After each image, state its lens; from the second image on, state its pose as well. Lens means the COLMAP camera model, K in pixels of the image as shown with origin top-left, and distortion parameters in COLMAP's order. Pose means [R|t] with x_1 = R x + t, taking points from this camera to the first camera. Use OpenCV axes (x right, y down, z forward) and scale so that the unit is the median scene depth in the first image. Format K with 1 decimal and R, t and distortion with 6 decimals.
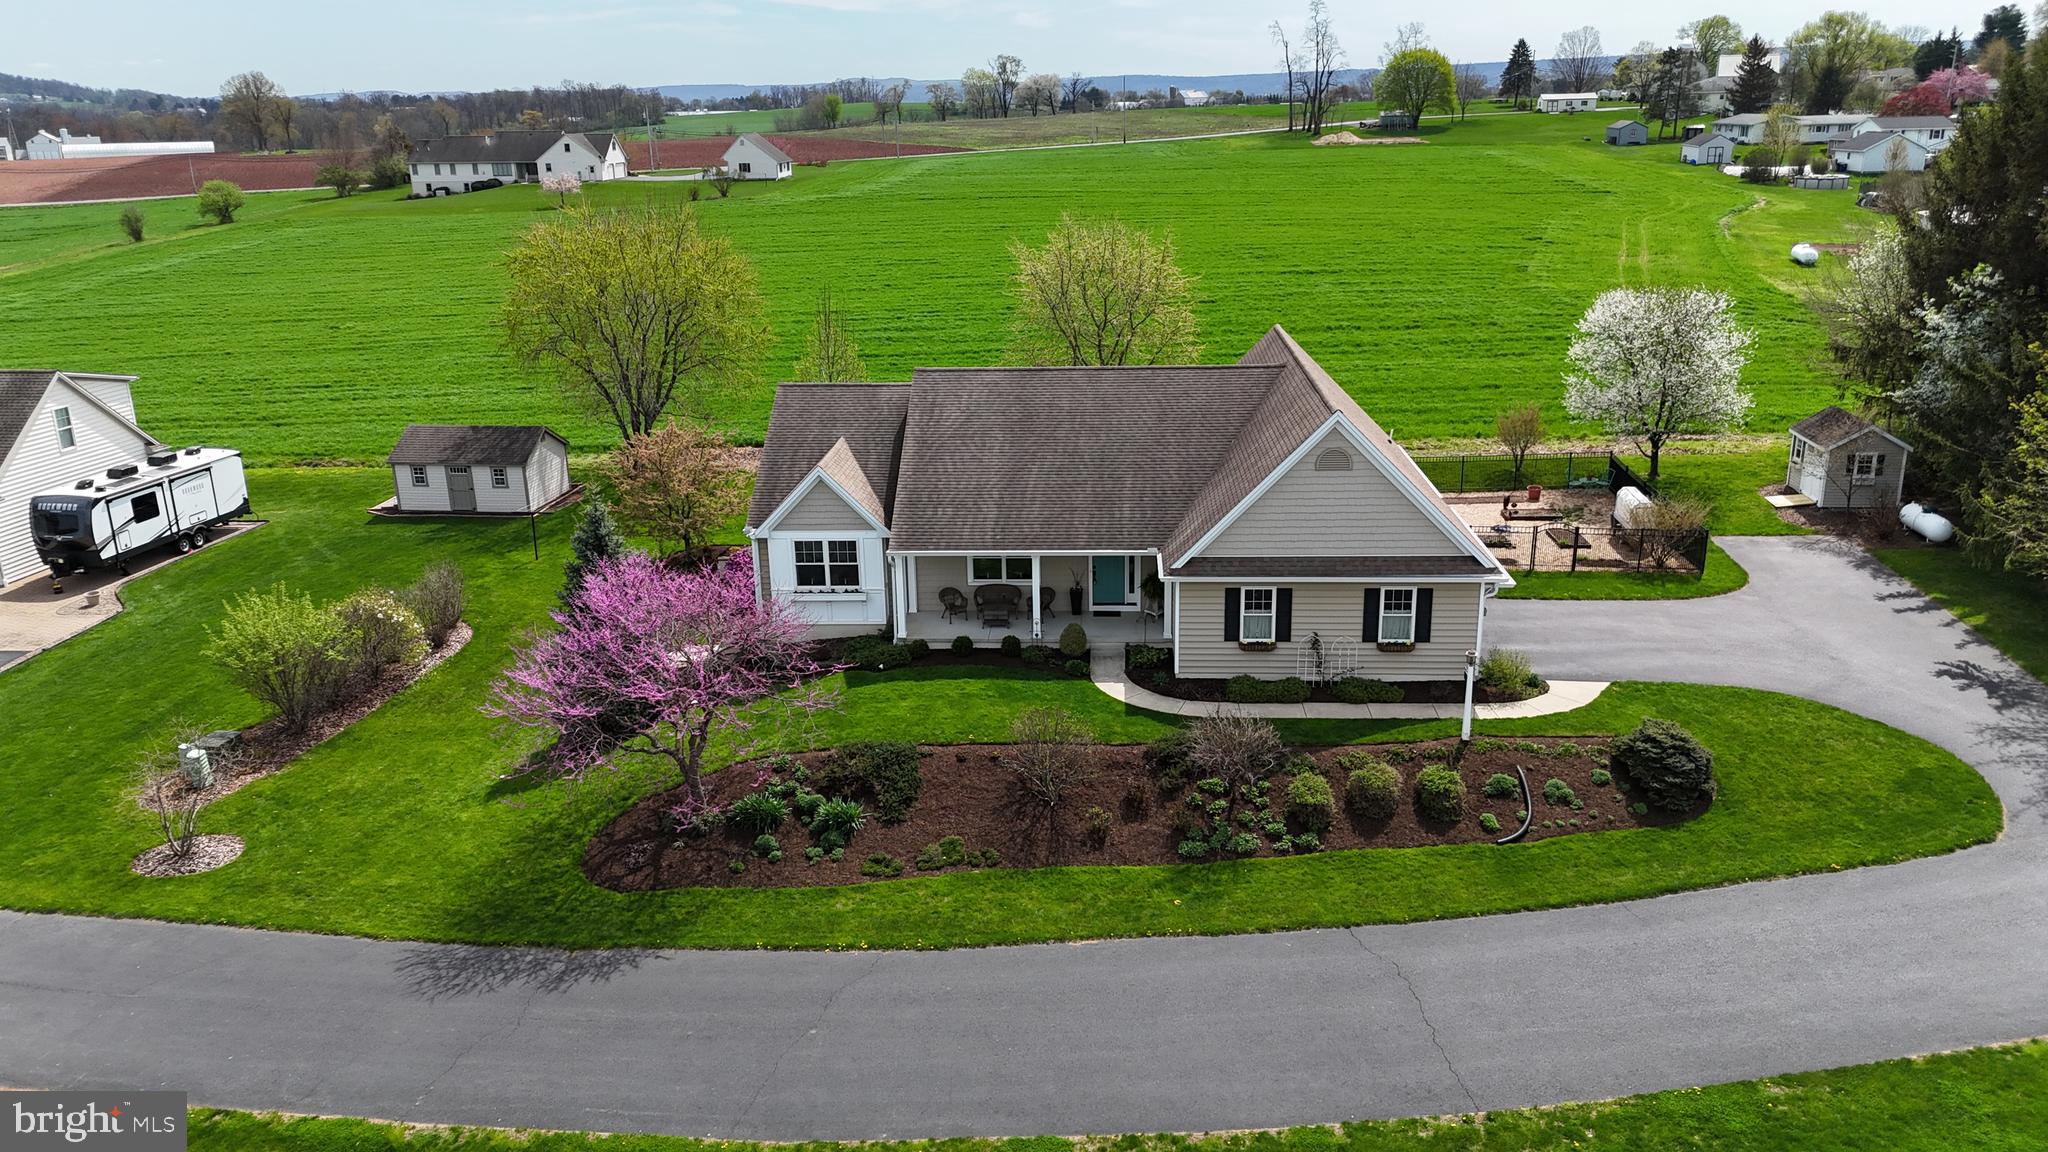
lens RADIAL K [[1507.0, 0, 1028.6], [0, 1507.0, 567.7], [0, 0, 1]] dist [0.061334, -0.051788]
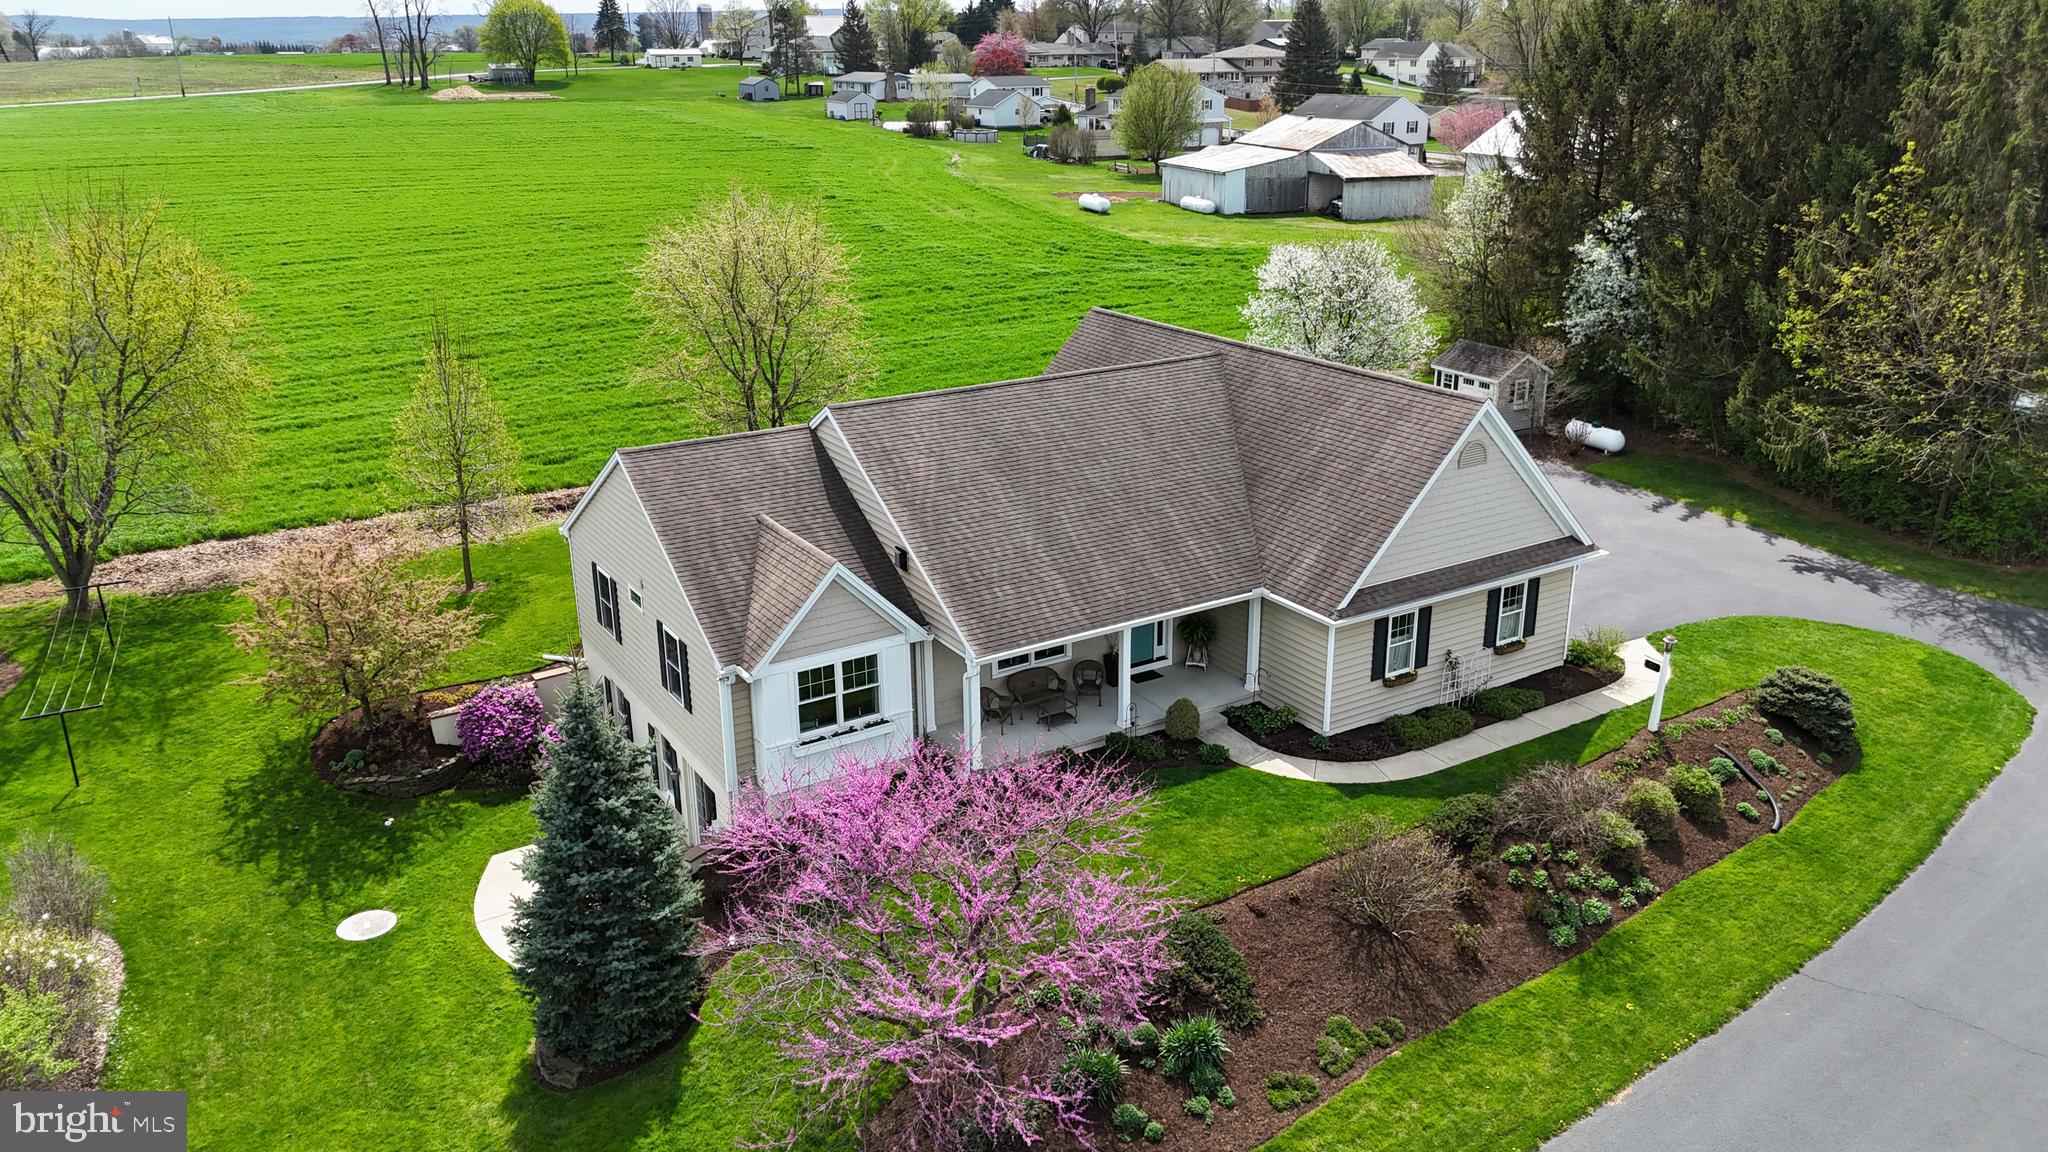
lens RADIAL K [[1507.0, 0, 1028.6], [0, 1507.0, 567.7], [0, 0, 1]] dist [0.061334, -0.051788]
pose [[0.816395, -0.177127, 0.549659, -0.460898], [0.162440, 0.983806, 0.075763, -0.104896], [-0.554177, 0.027434, 0.831947, 0.372807]]
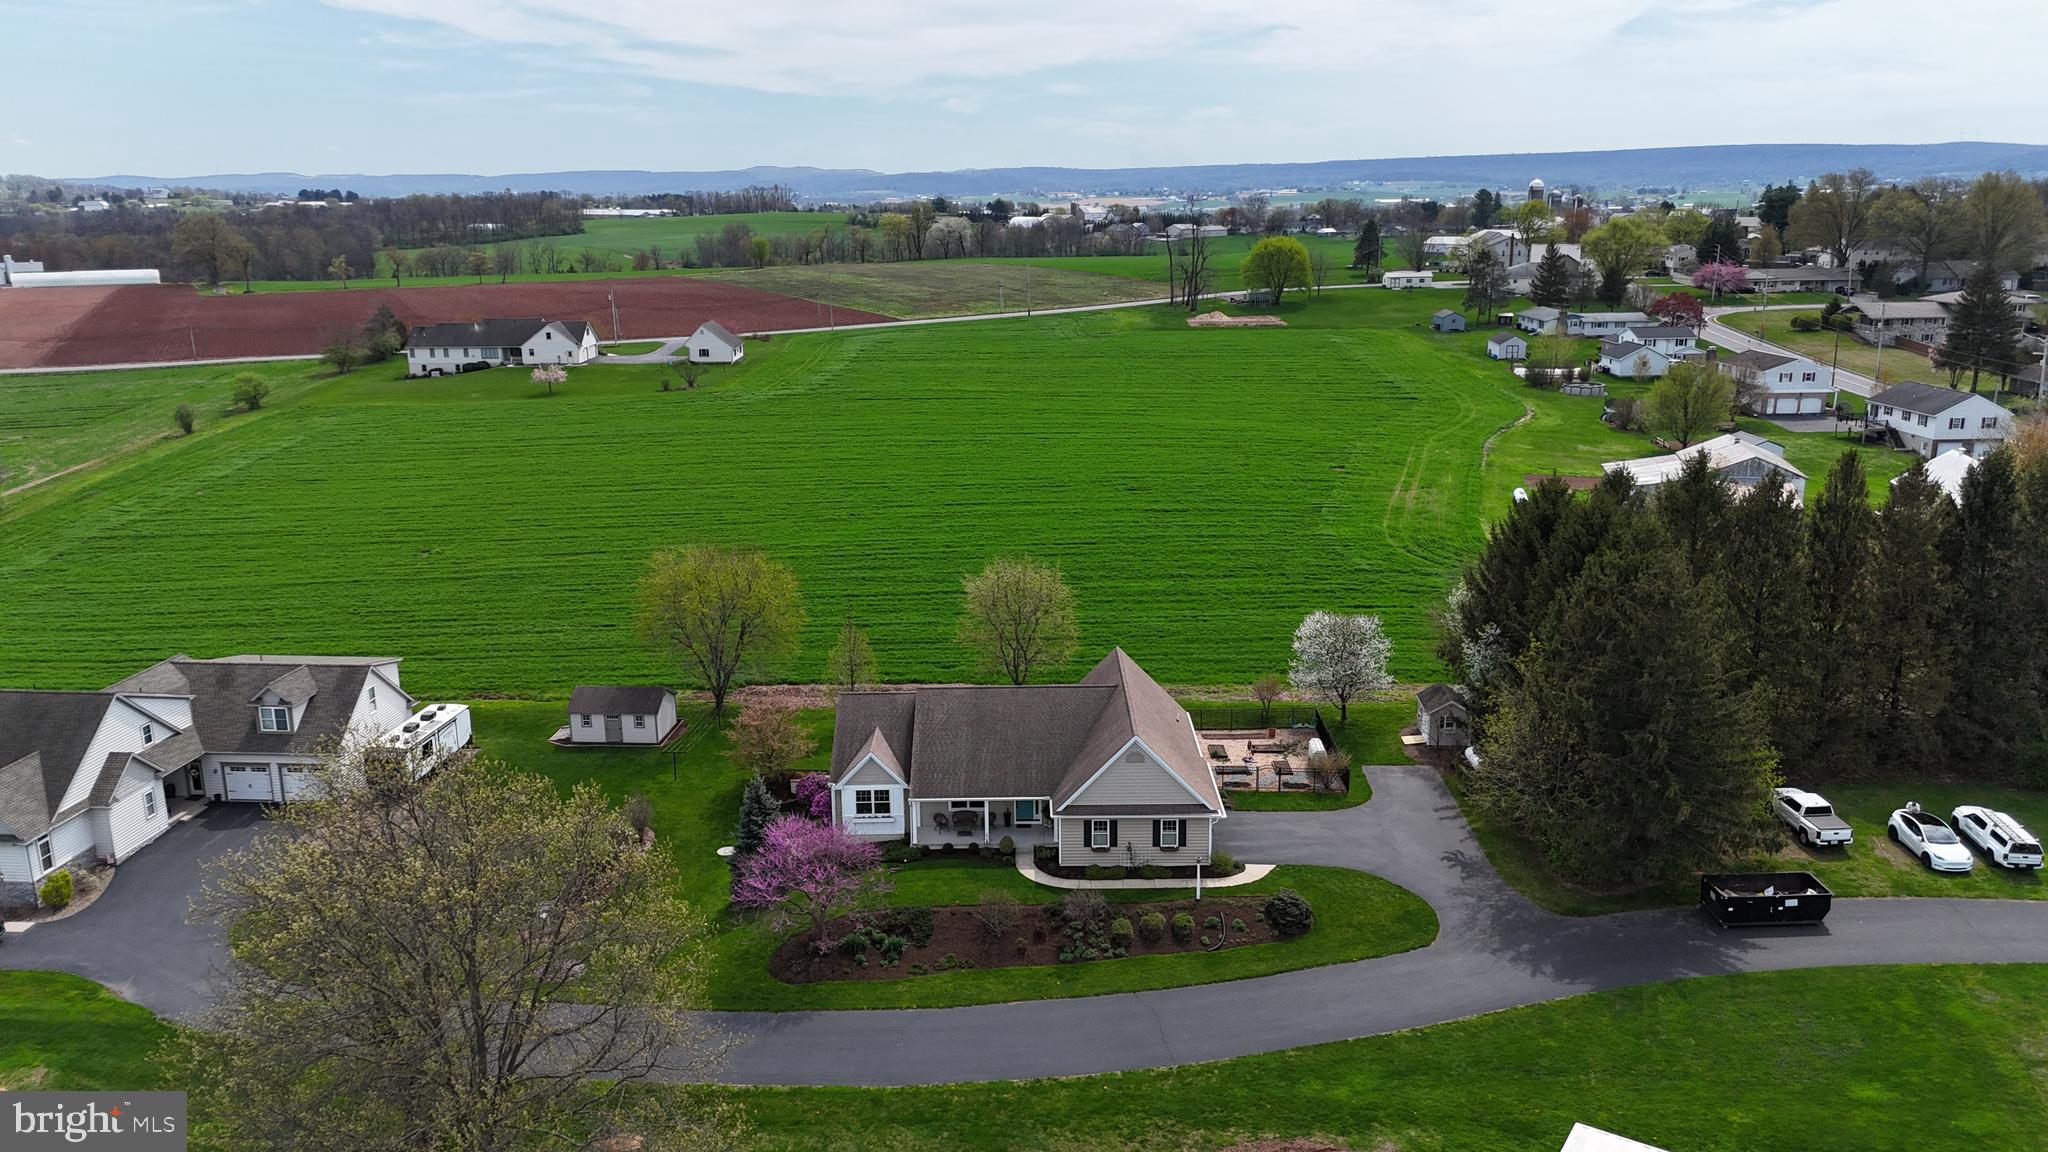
lens RADIAL K [[1504.5, 0, 1027.4], [0, 1504.5, 555.9], [0, 0, 1]] dist [0.091989, -0.099137]
pose [[0.998157, -0.005607, 0.060430, -0.056987], [0.009227, 0.998168, -0.059800, -0.201232], [-0.059984, 0.060247, 0.996380, -0.924250]]
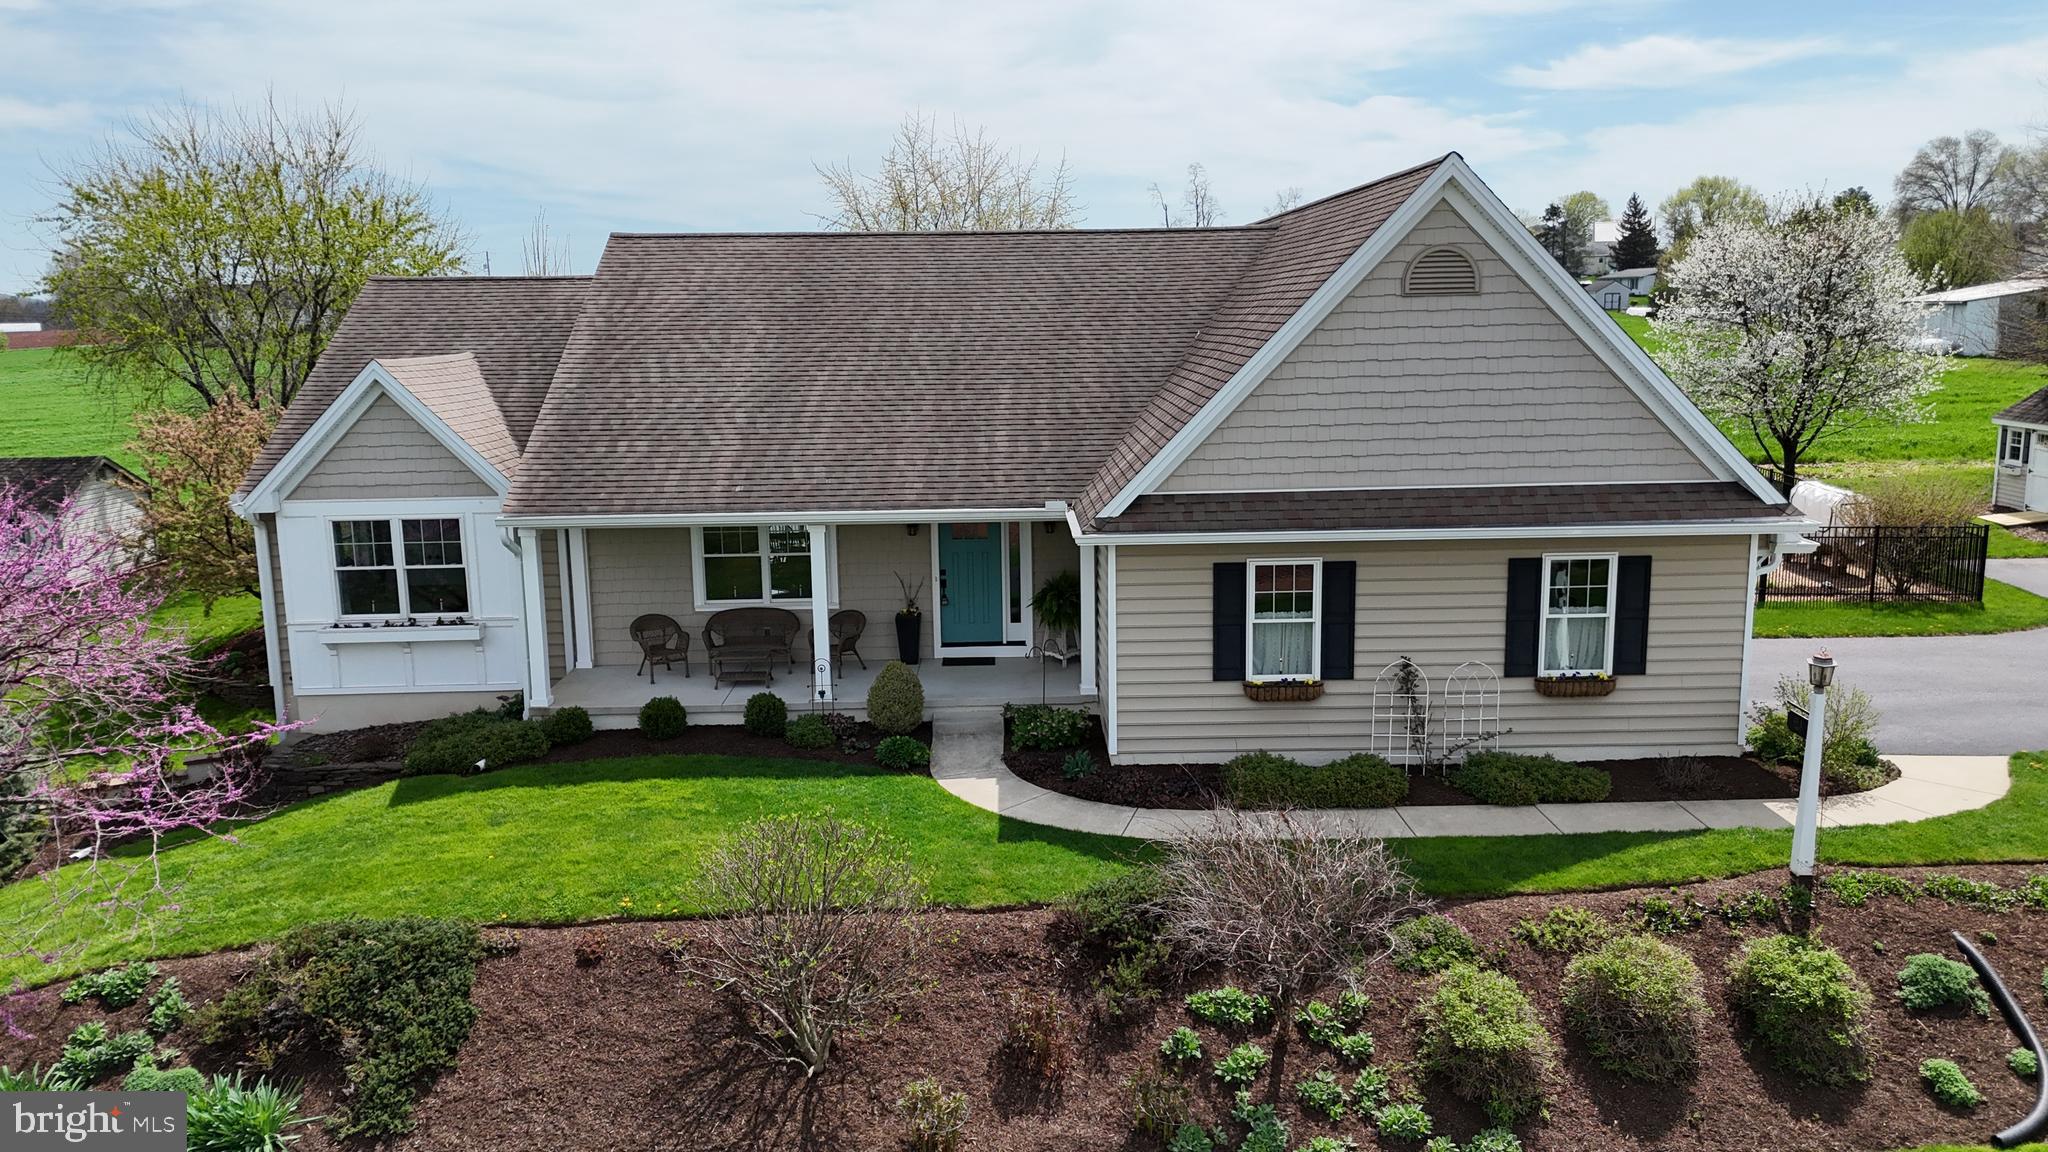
lens RADIAL K [[1510.3, 0, 1040.1], [0, 1510.3, 571.7], [0, 0, 1]] dist [0.041956, -0.003441]
pose [[0.996536, -0.010067, 0.082556, 0.036151], [0.020408, 0.991898, -0.125391, 0.068703], [-0.080625, 0.126641, 0.988667, 0.509319]]
